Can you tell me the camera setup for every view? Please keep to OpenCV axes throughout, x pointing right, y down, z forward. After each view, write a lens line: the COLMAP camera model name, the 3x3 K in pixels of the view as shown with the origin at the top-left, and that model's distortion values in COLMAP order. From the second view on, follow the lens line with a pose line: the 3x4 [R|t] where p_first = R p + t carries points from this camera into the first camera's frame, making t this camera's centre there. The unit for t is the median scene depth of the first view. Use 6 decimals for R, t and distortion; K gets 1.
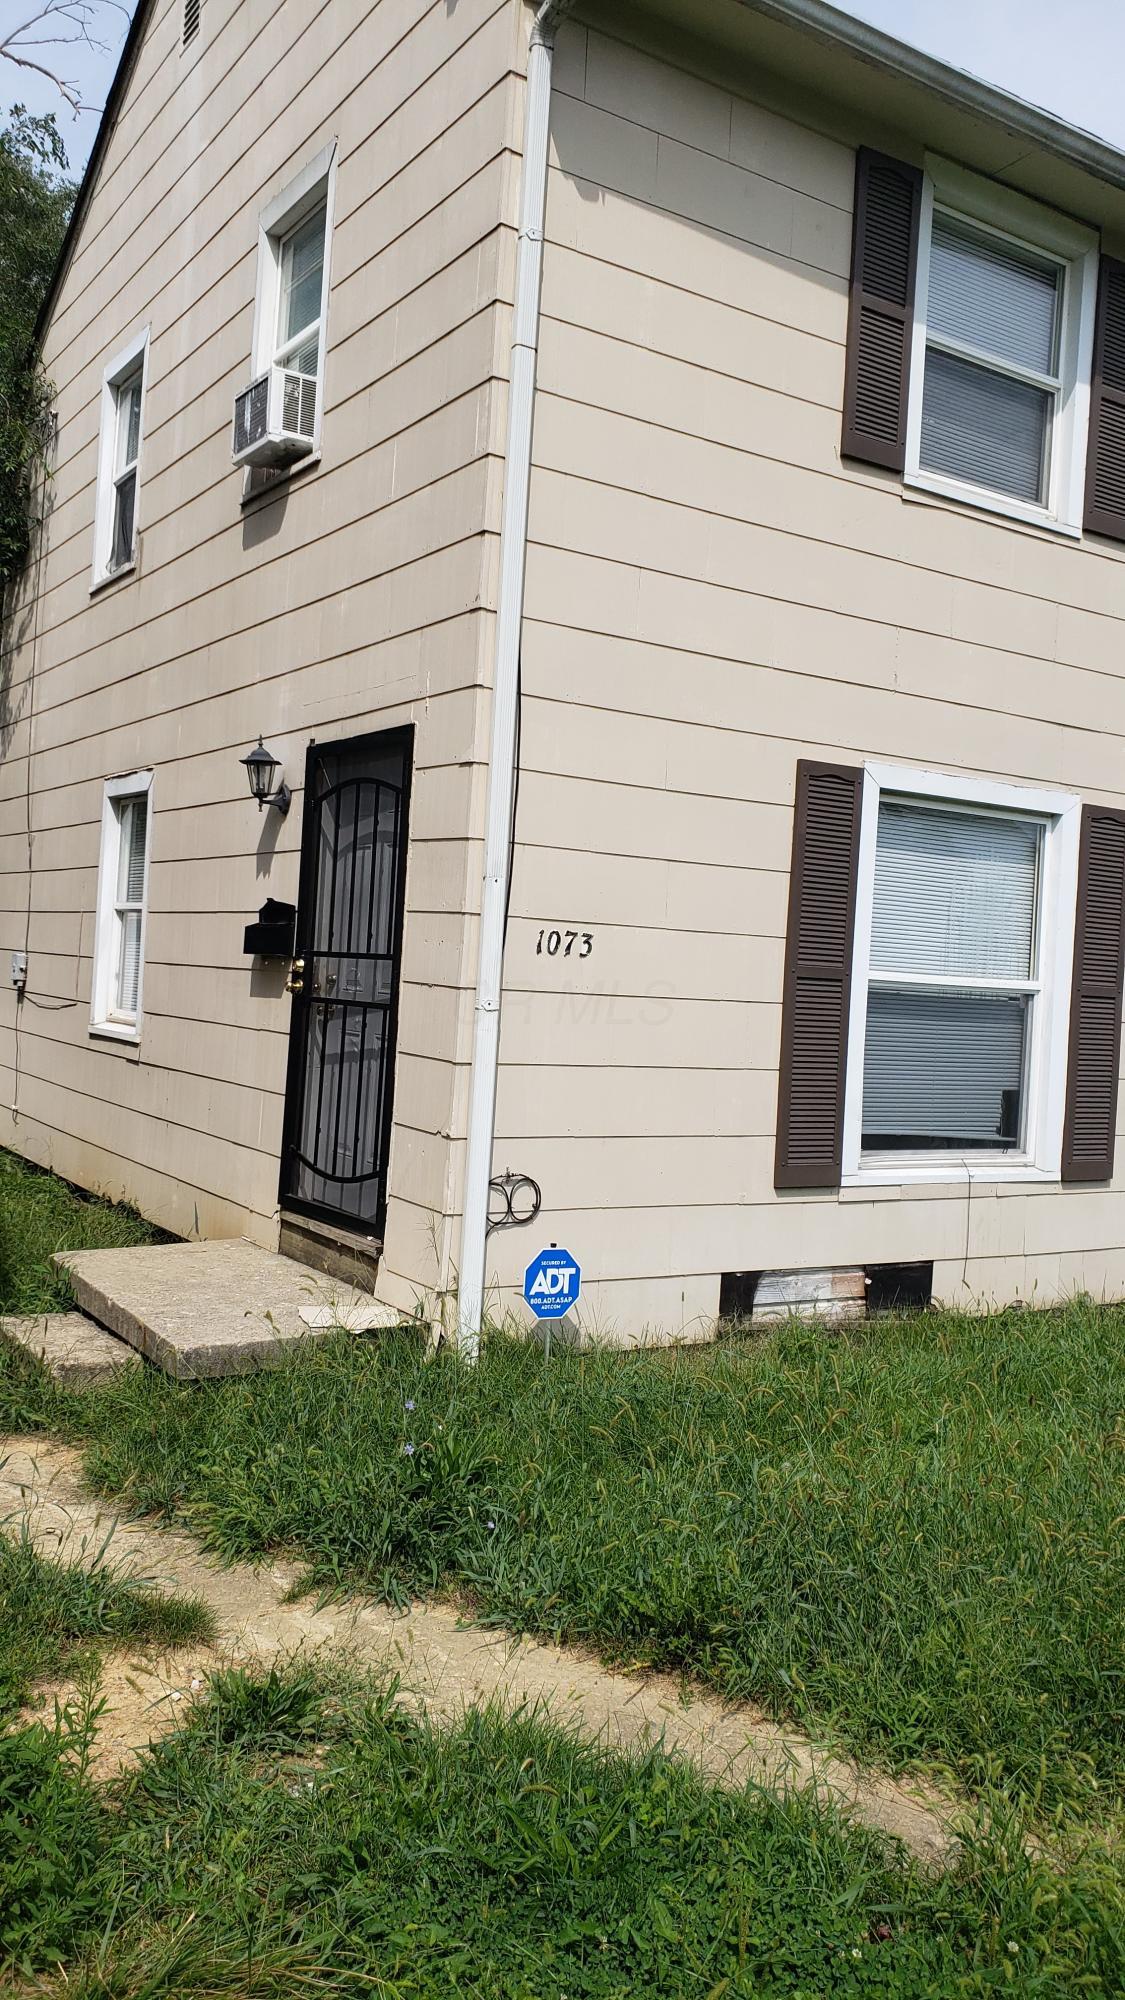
lens RADIAL K [[1529.8, 0, 508.4], [0, 1529.8, 947.7], [0, 0, 1]] dist [0.072017, -0.028886]
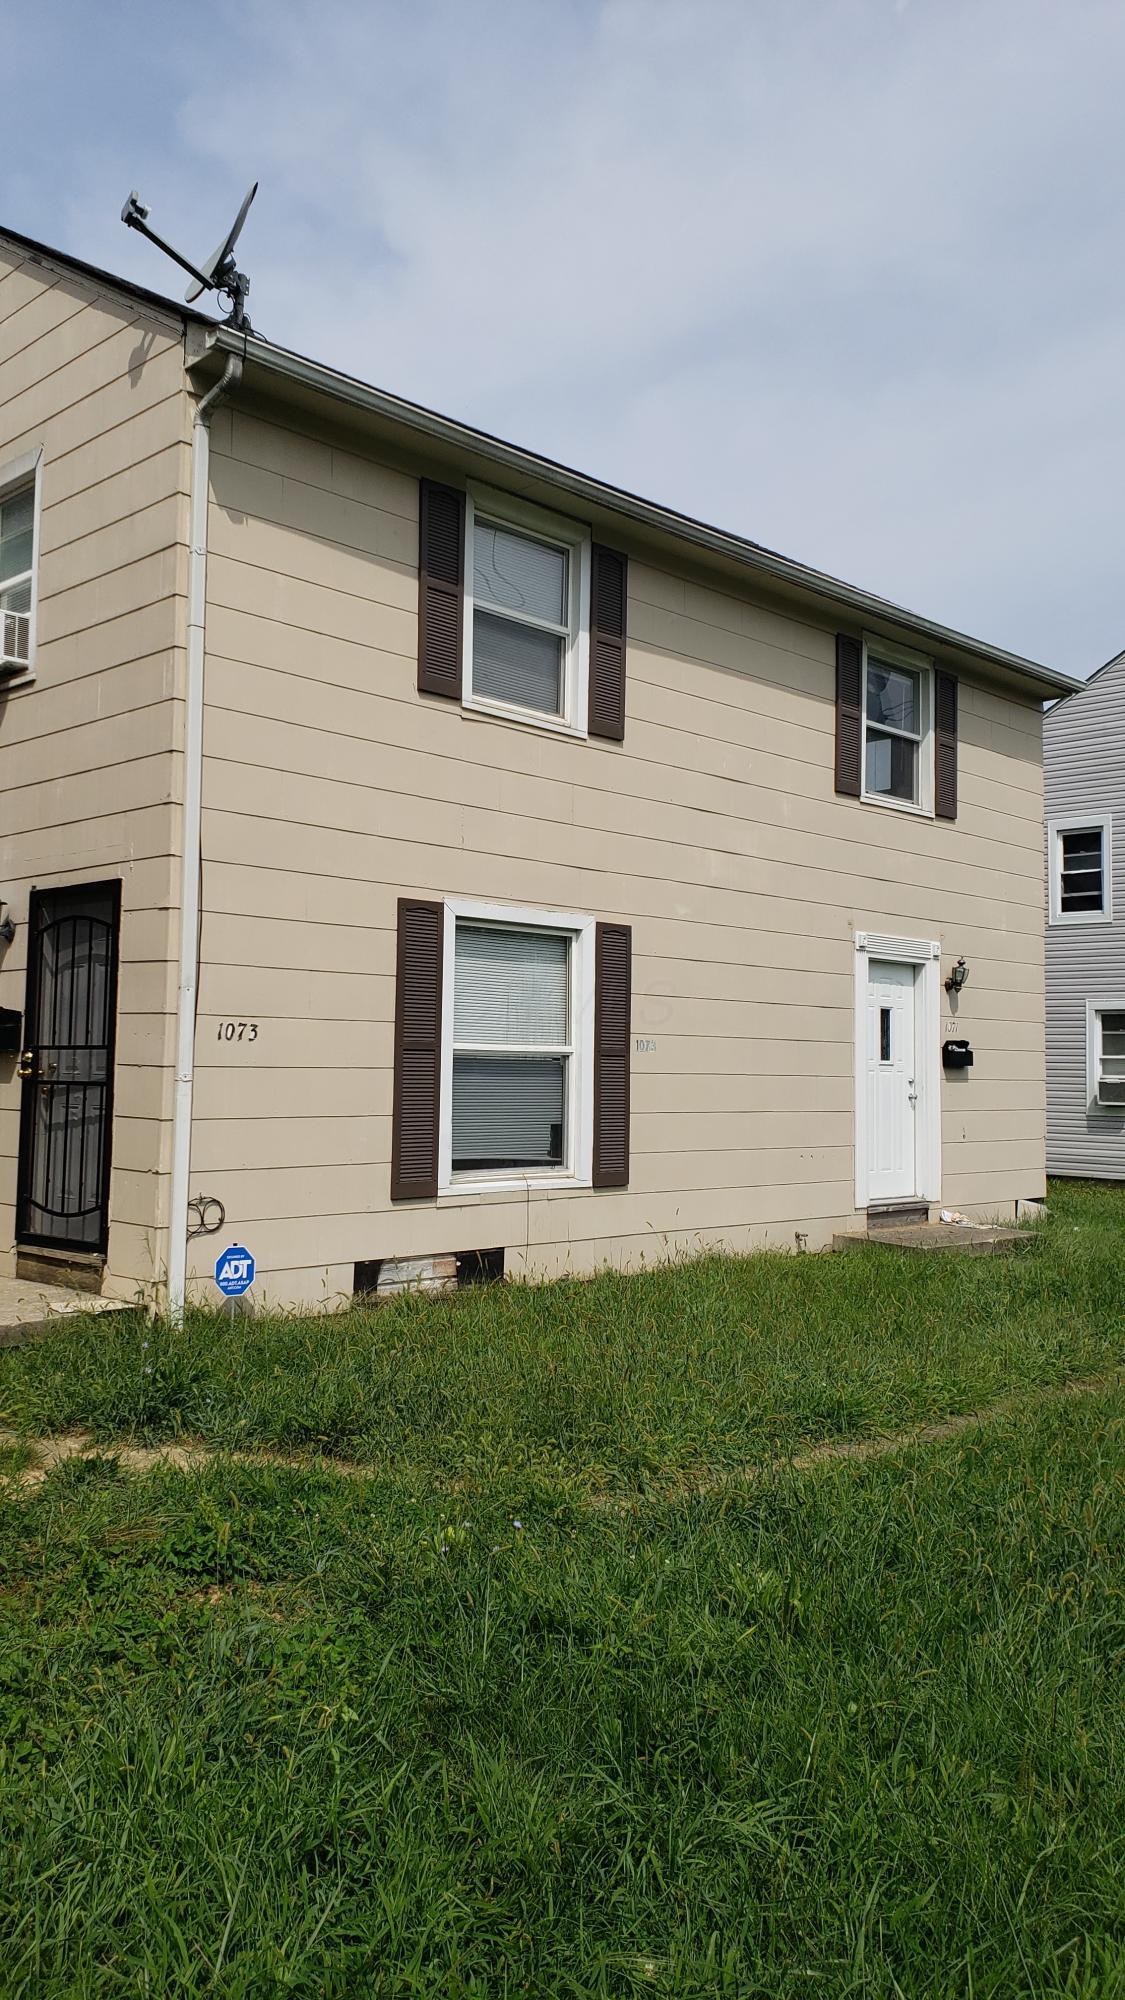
lens RADIAL K [[1529.8, 0, 540.8], [0, 1529.8, 960.2], [0, 0, 1]] dist [0.072017, -0.028886]
pose [[0.966711, -0.025481, 0.254599, -0.046259], [0.037777, 0.998338, -0.043523, 0.002950], [-0.253067, 0.051693, 0.966067, -0.403684]]
